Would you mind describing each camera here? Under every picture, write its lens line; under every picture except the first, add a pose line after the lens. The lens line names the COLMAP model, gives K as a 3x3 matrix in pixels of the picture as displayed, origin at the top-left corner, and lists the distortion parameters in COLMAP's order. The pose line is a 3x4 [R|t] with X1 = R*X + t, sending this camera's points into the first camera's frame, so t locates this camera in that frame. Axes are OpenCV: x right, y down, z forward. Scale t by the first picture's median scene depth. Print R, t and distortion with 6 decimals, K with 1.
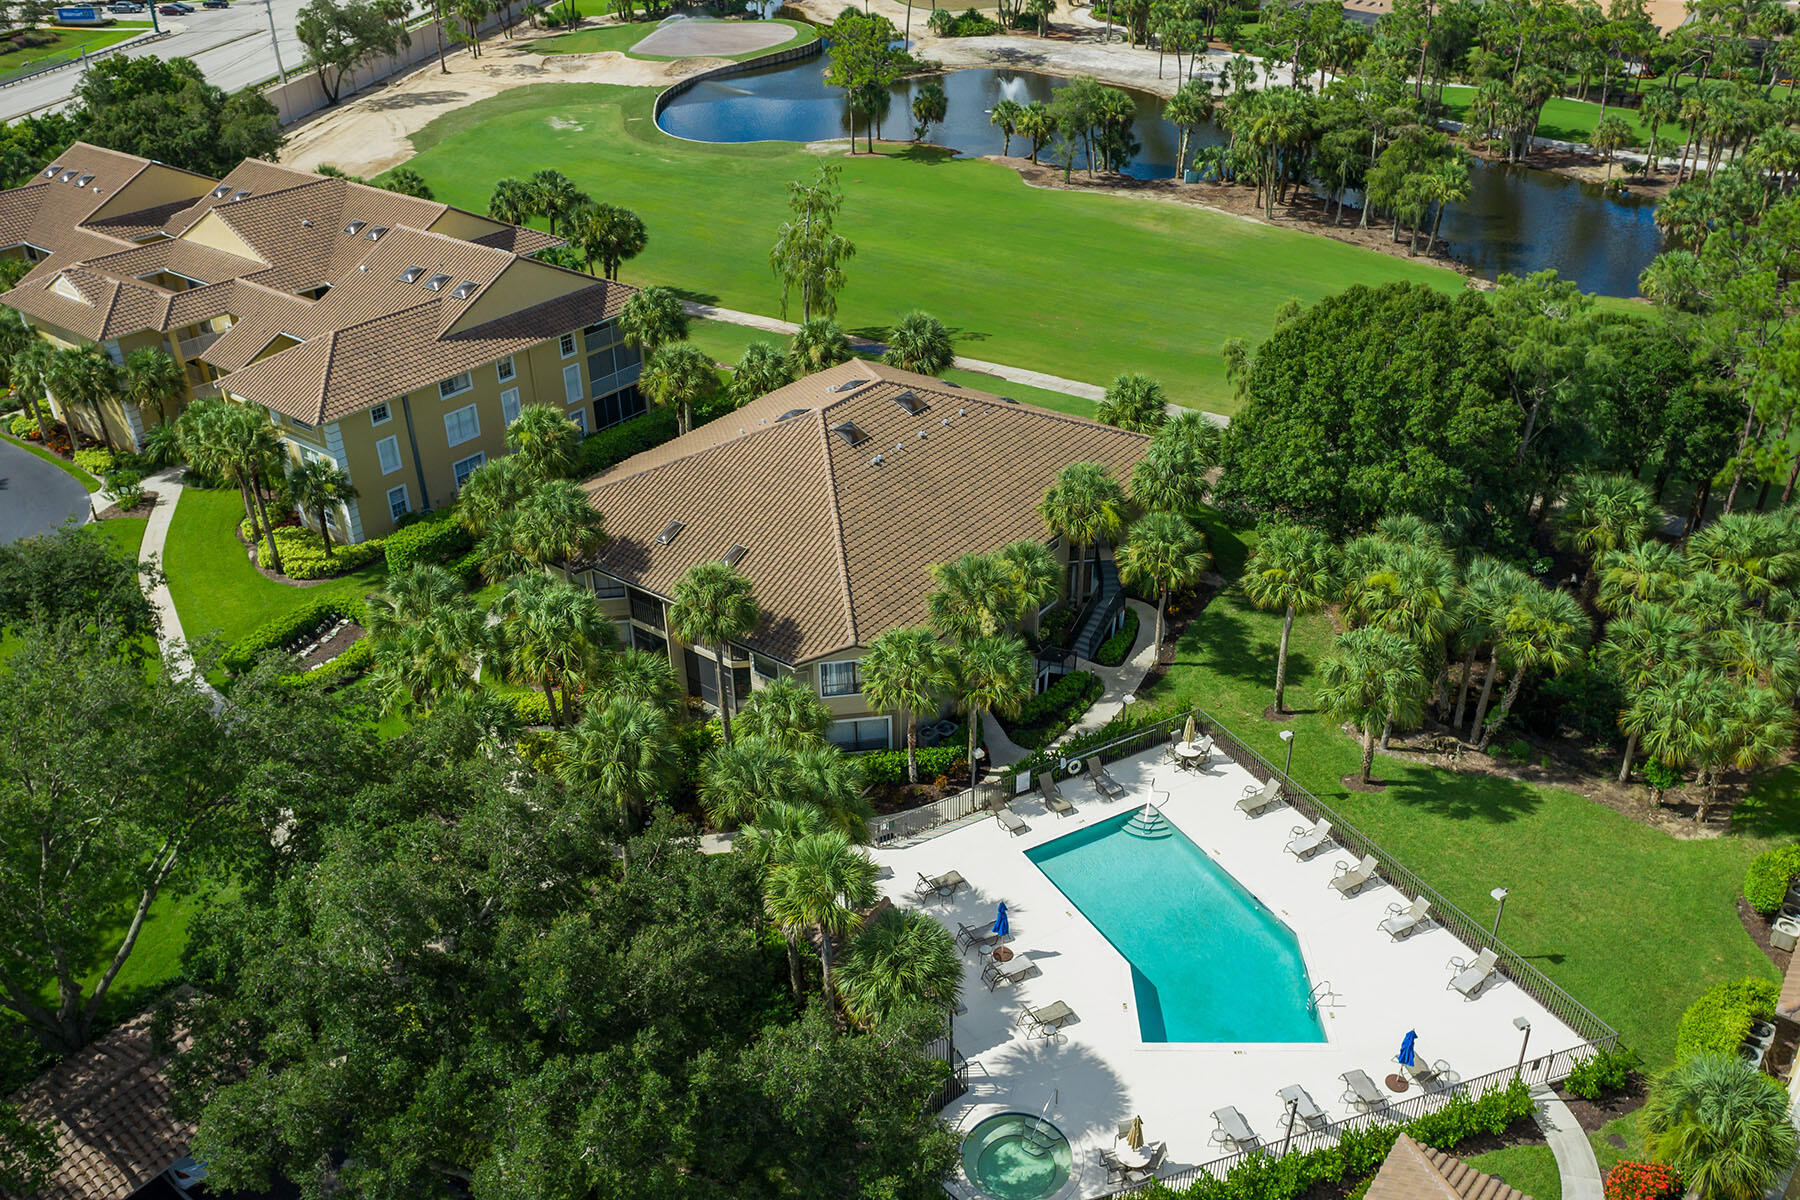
lens RADIAL K [[1432.3, 0, 900.0], [0, 1432.3, 600.0], [0, 0, 1]] dist [-0.021504, 0.006045]
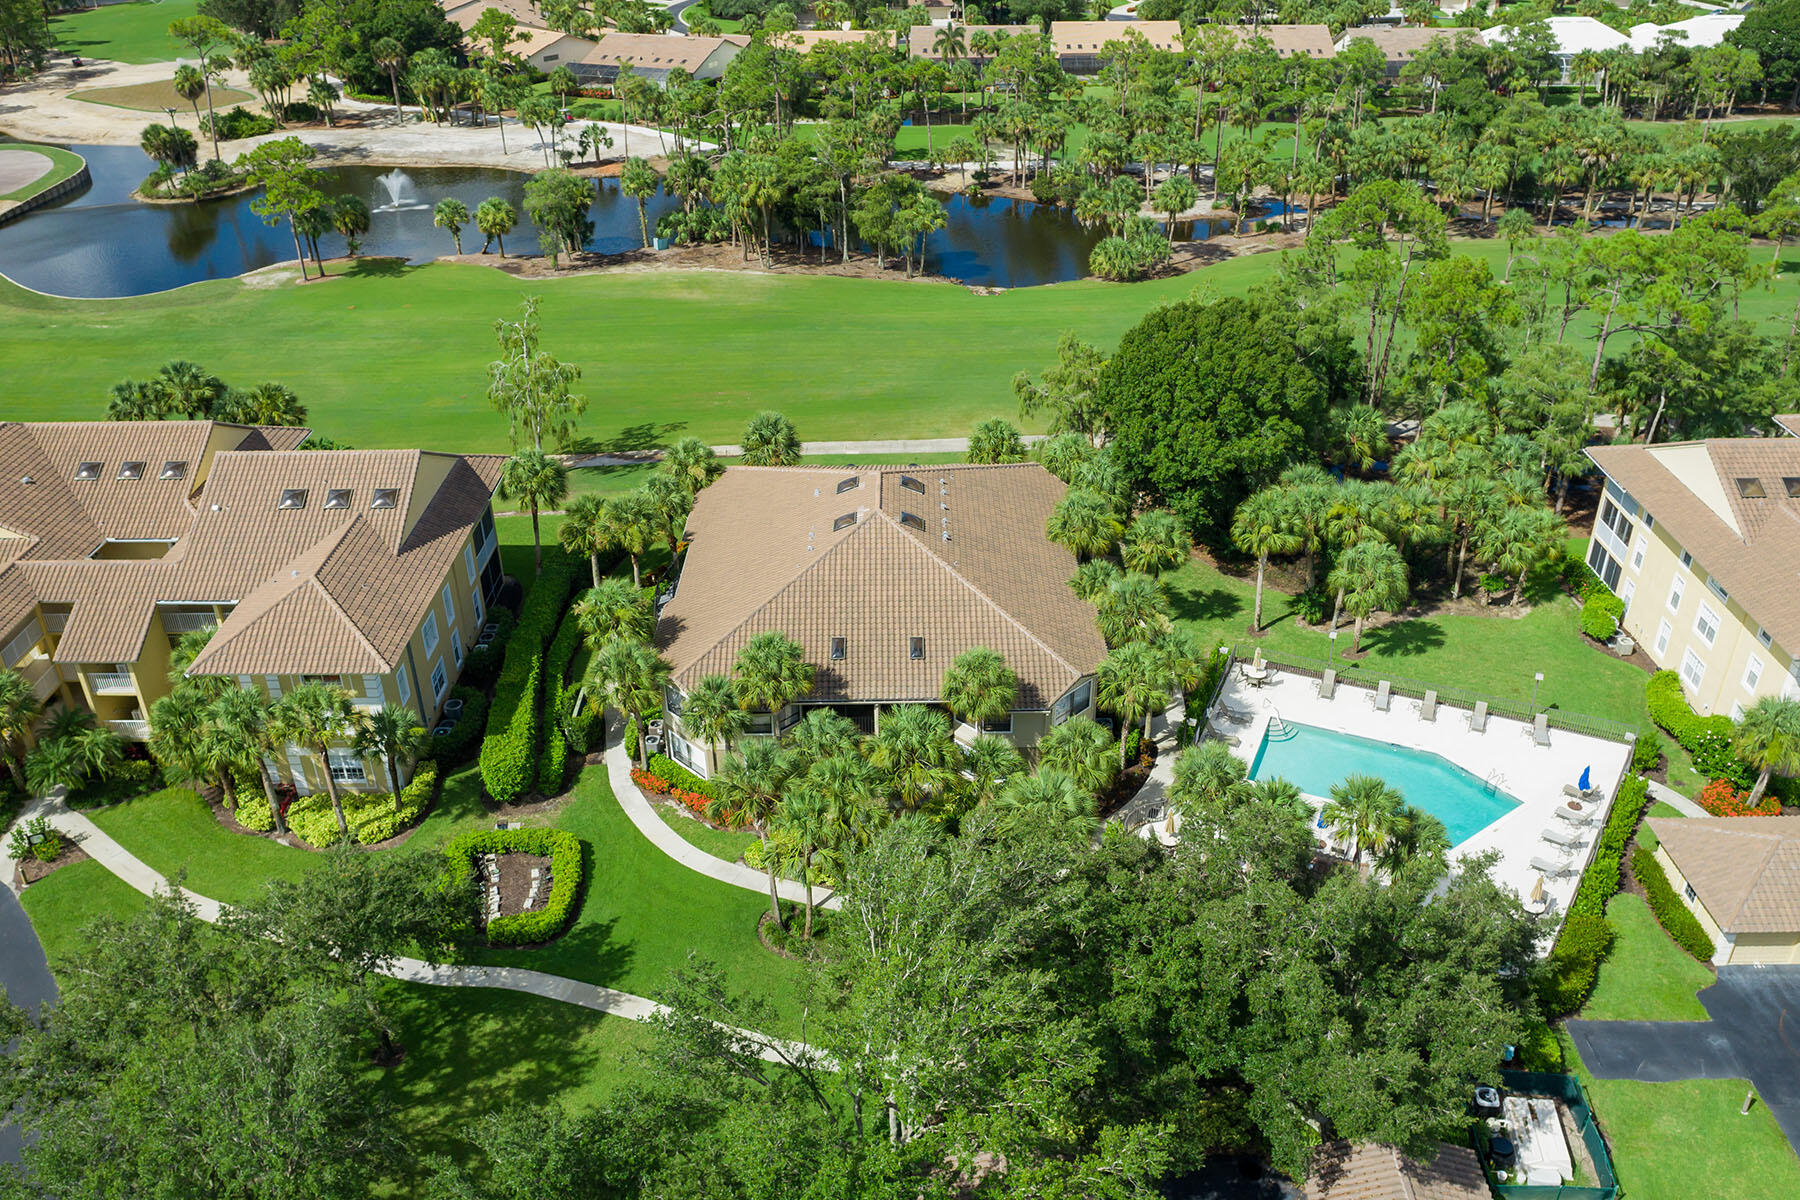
lens RADIAL K [[1432.3, 0, 900.0], [0, 1432.3, 600.0], [0, 0, 1]] dist [-0.021504, 0.006045]
pose [[0.795329, -0.298107, 0.527811, -0.690066], [0.306436, 0.948992, 0.074239, -0.148612], [-0.523019, 0.102696, 0.846112, 0.040792]]
